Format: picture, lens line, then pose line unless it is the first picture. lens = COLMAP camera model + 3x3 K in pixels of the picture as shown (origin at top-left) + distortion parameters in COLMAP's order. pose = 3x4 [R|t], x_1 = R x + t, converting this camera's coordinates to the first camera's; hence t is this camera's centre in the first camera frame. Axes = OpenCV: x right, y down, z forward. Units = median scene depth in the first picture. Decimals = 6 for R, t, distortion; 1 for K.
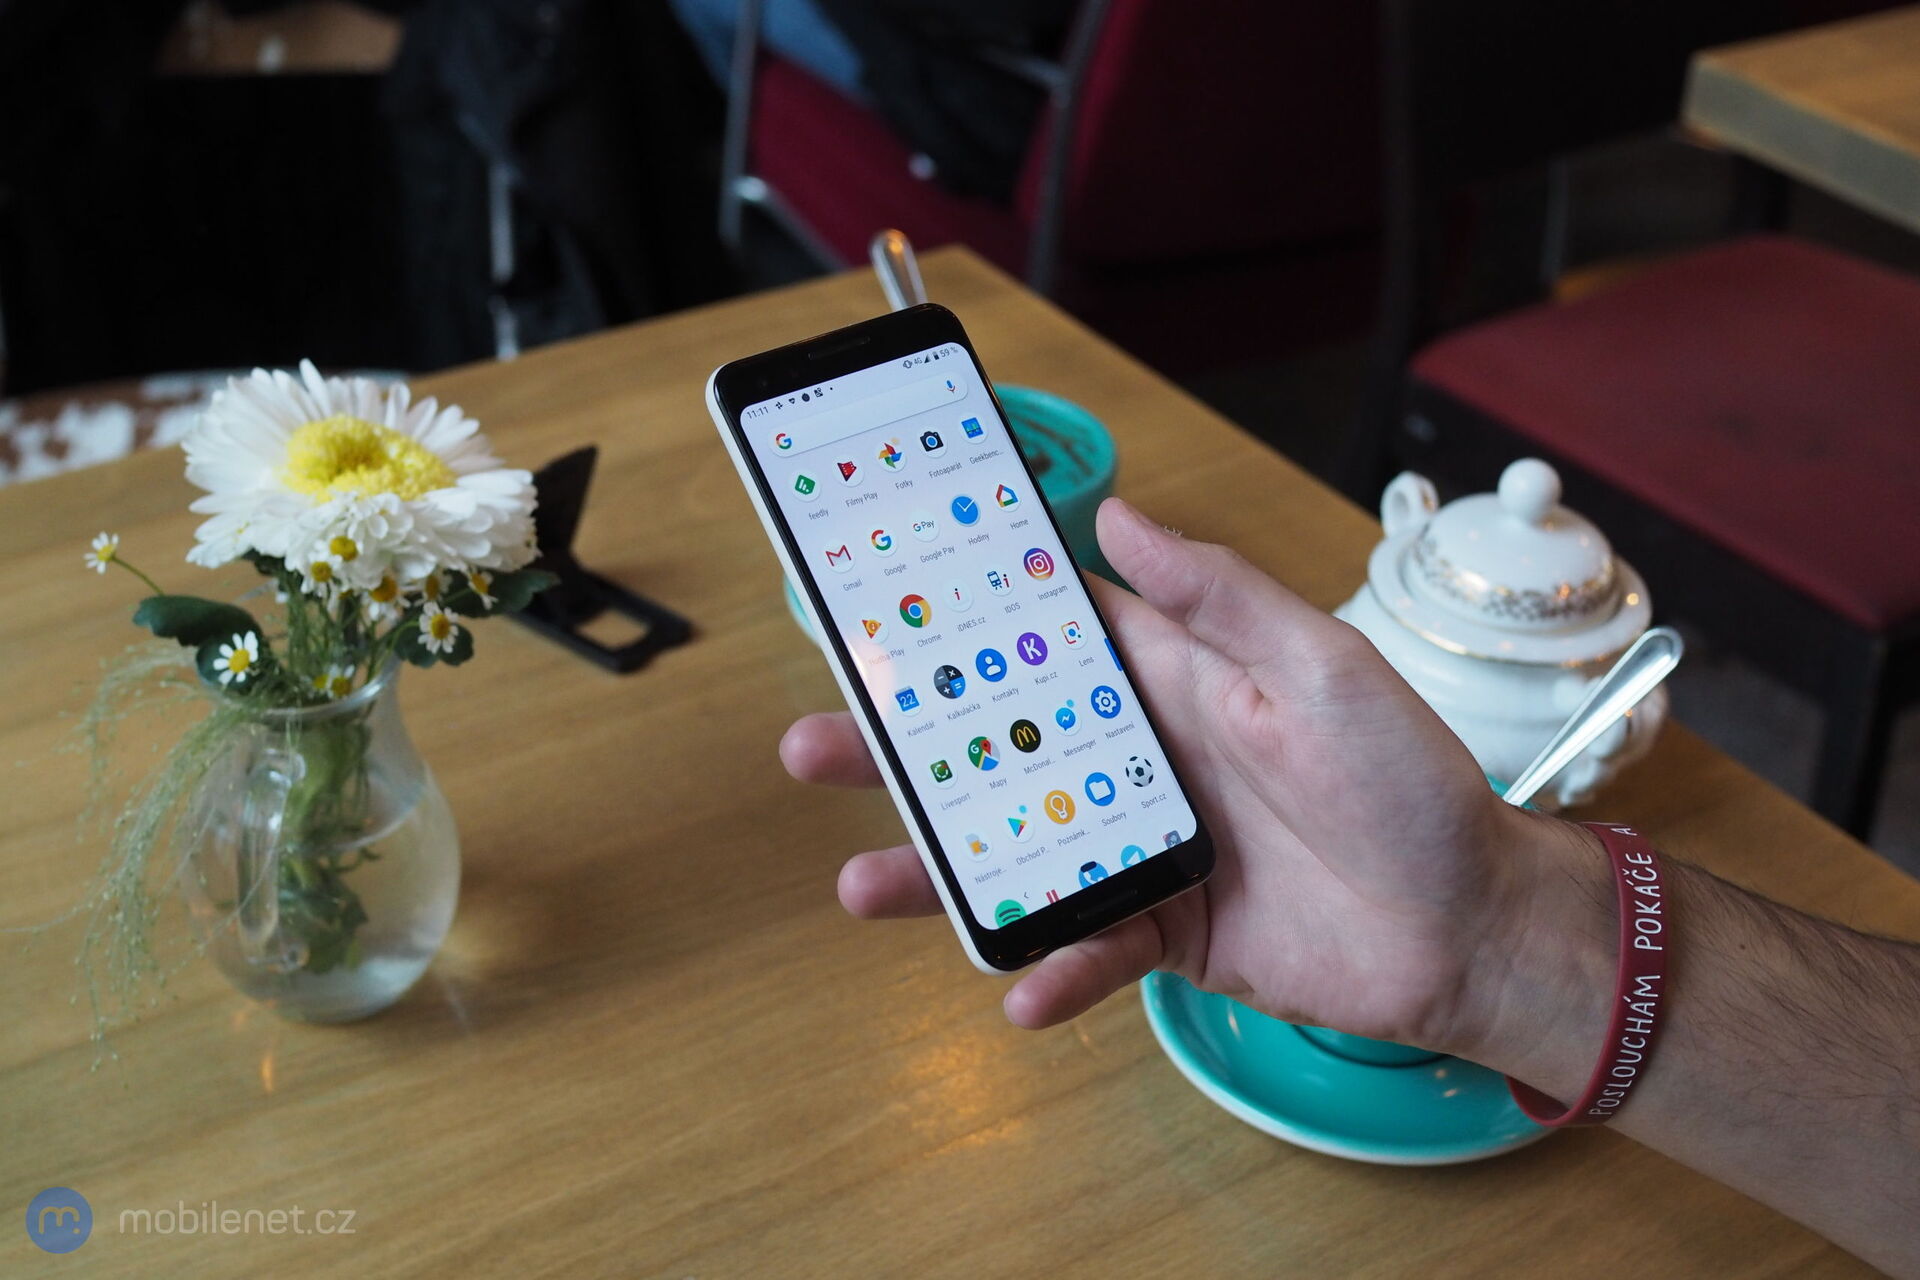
lens RADIAL K [[2802.8, 0, 967.6], [0, 2802.8, 643.2], [0, 0, 1]] dist [-0.100004, 0.000000]
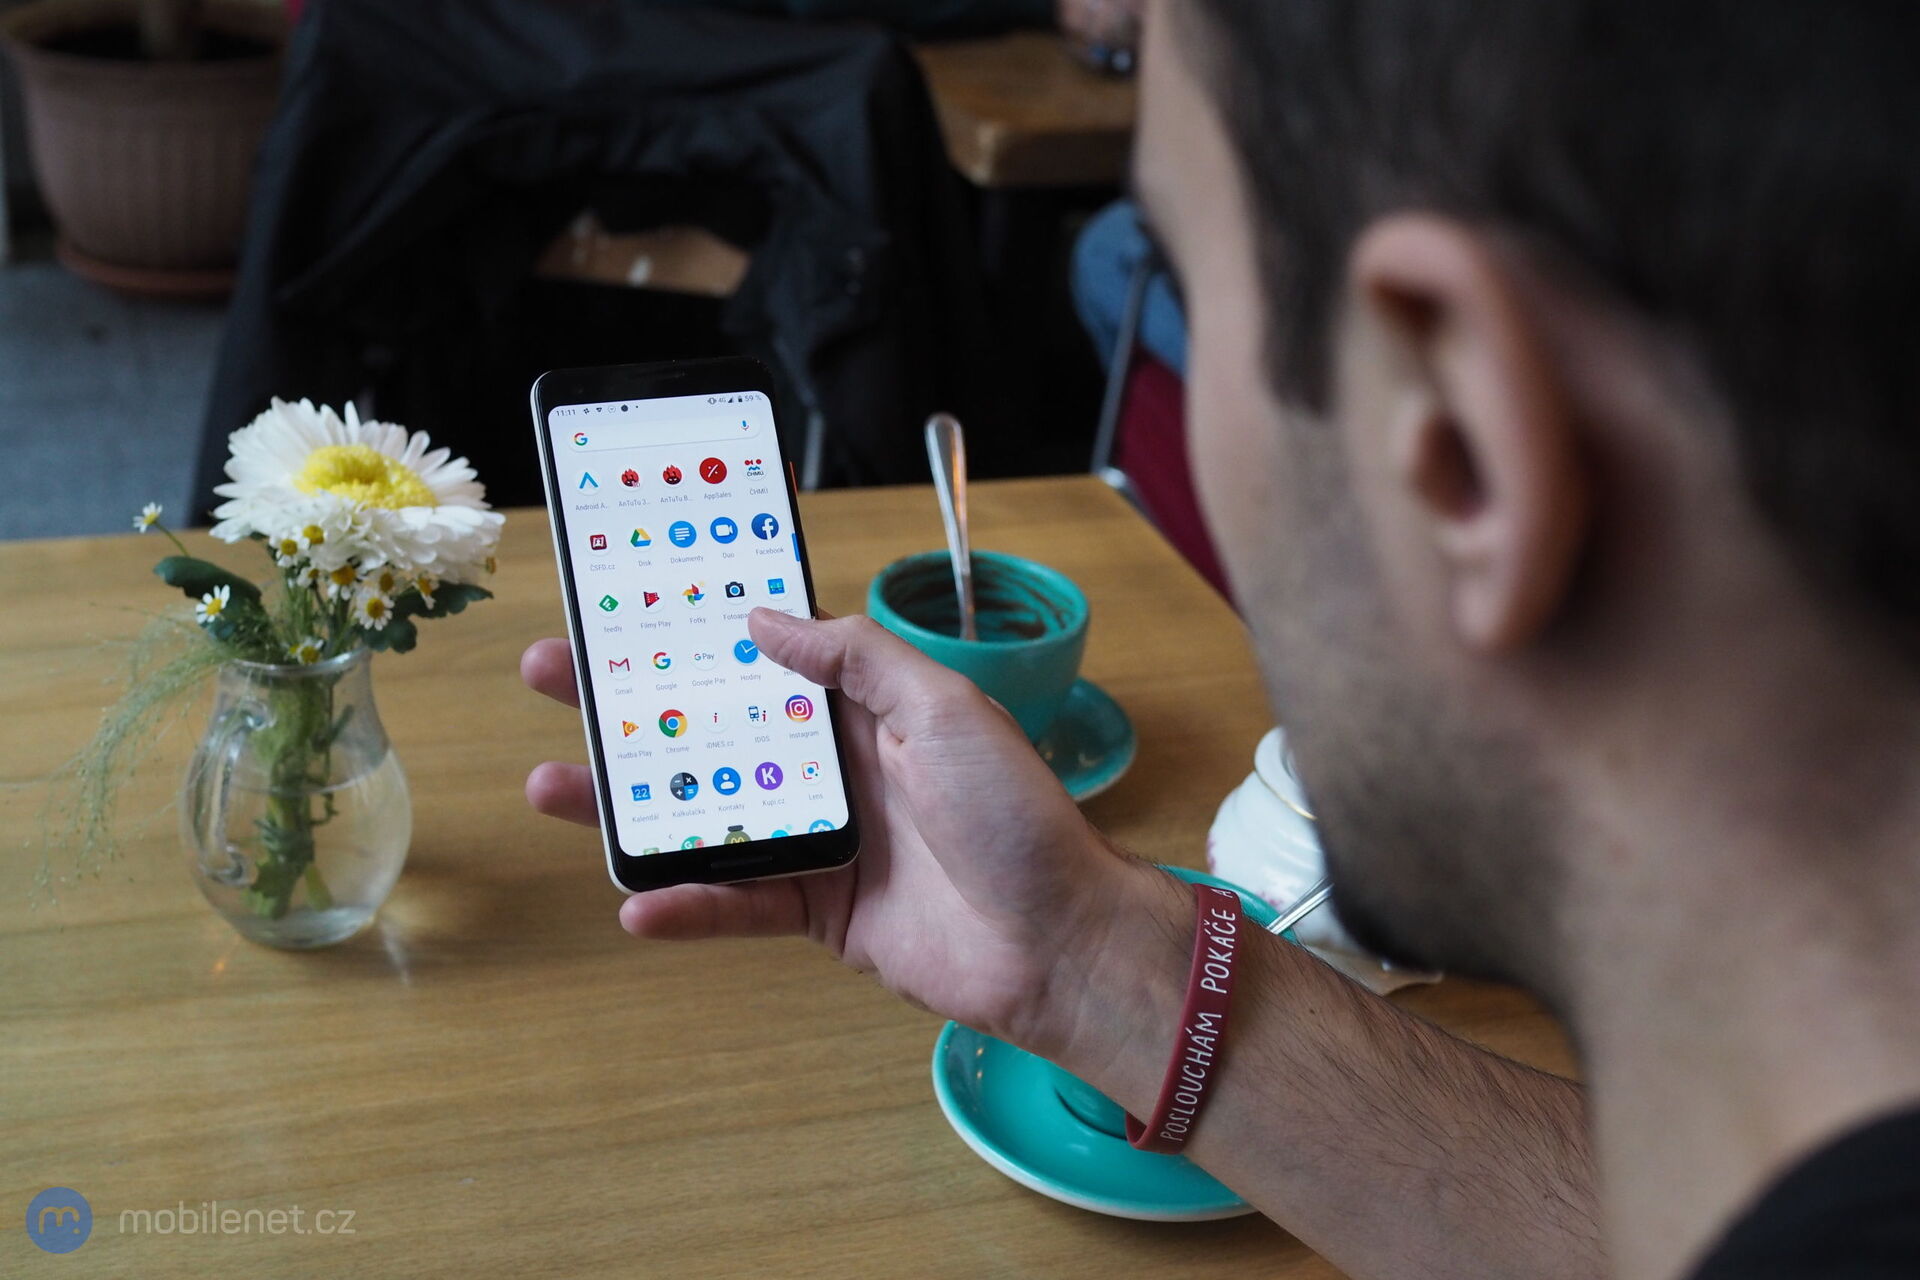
lens RADIAL K [[2802.8, 0, 1028.0], [0, 2802.8, 661.9], [0, 0, 1]] dist [-0.100004, 0.000000]
pose [[0.970618, 0.147672, -0.189981, 0.315154], [-0.171148, 0.978664, -0.113685, 0.103461], [0.169140, 0.142859, 0.975184, -0.142447]]
